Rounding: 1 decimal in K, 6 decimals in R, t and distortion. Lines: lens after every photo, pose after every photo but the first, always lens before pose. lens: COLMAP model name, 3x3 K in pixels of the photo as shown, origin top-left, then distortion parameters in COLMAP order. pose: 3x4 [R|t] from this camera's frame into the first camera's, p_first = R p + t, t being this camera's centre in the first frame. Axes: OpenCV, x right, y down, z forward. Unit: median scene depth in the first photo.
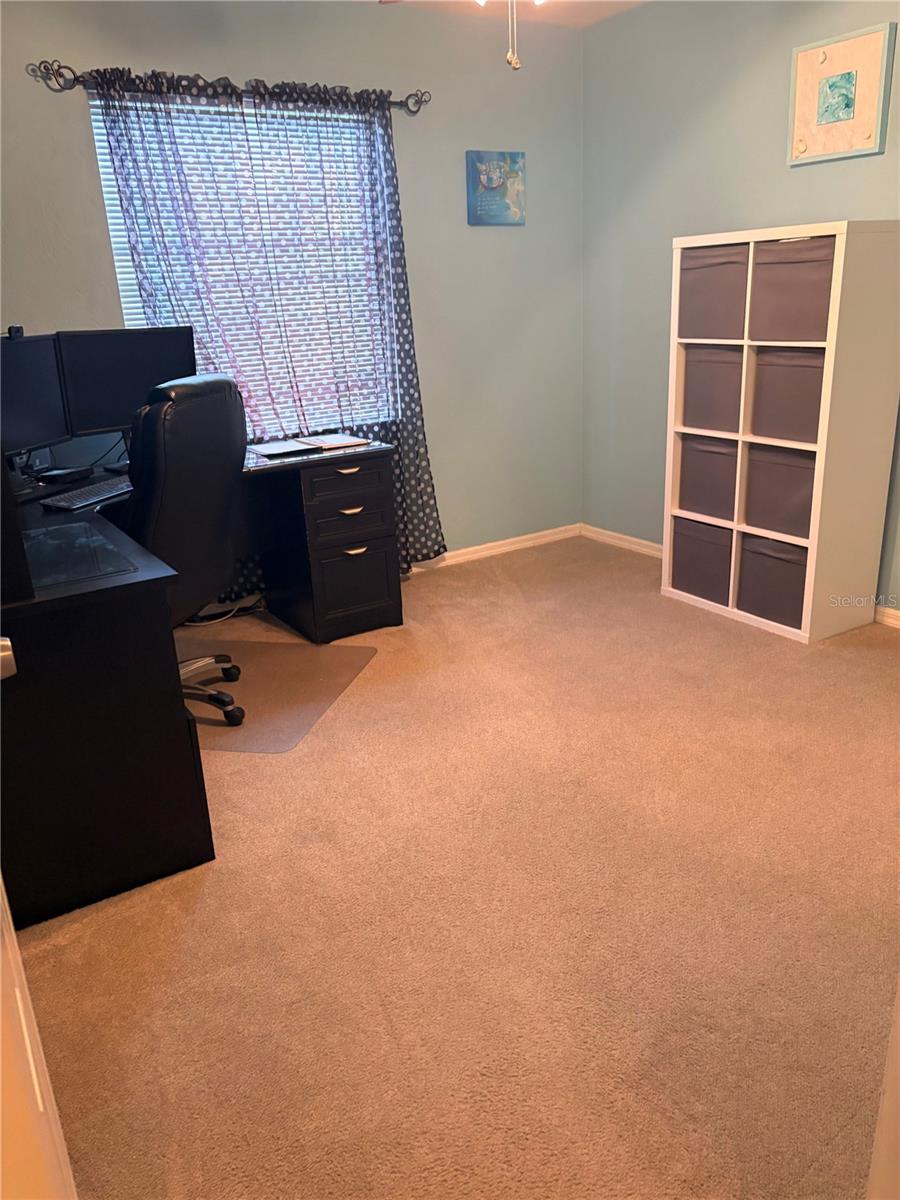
lens RADIAL K [[904.1, 0, 449.3], [0, 904.1, 598.4], [0, 0, 1]] dist [0.045927, -0.036210]
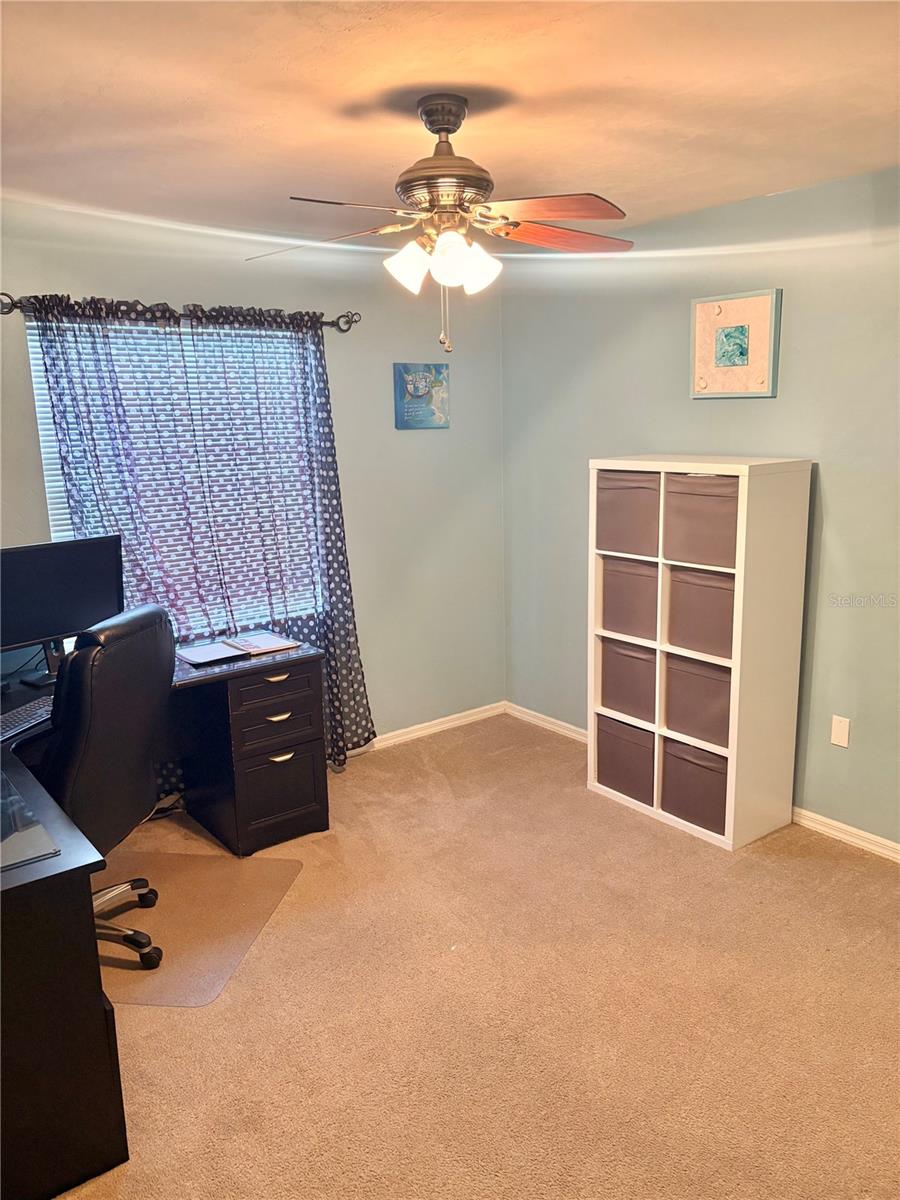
lens RADIAL K [[904.1, 0, 452.9], [0, 904.1, 595.8], [0, 0, 1]] dist [0.045927, -0.036210]
pose [[0.995368, 0.004618, 0.096026, -0.015275], [0.007775, 0.991707, -0.128284, -0.102831], [-0.095822, 0.128437, 0.987078, -0.011329]]
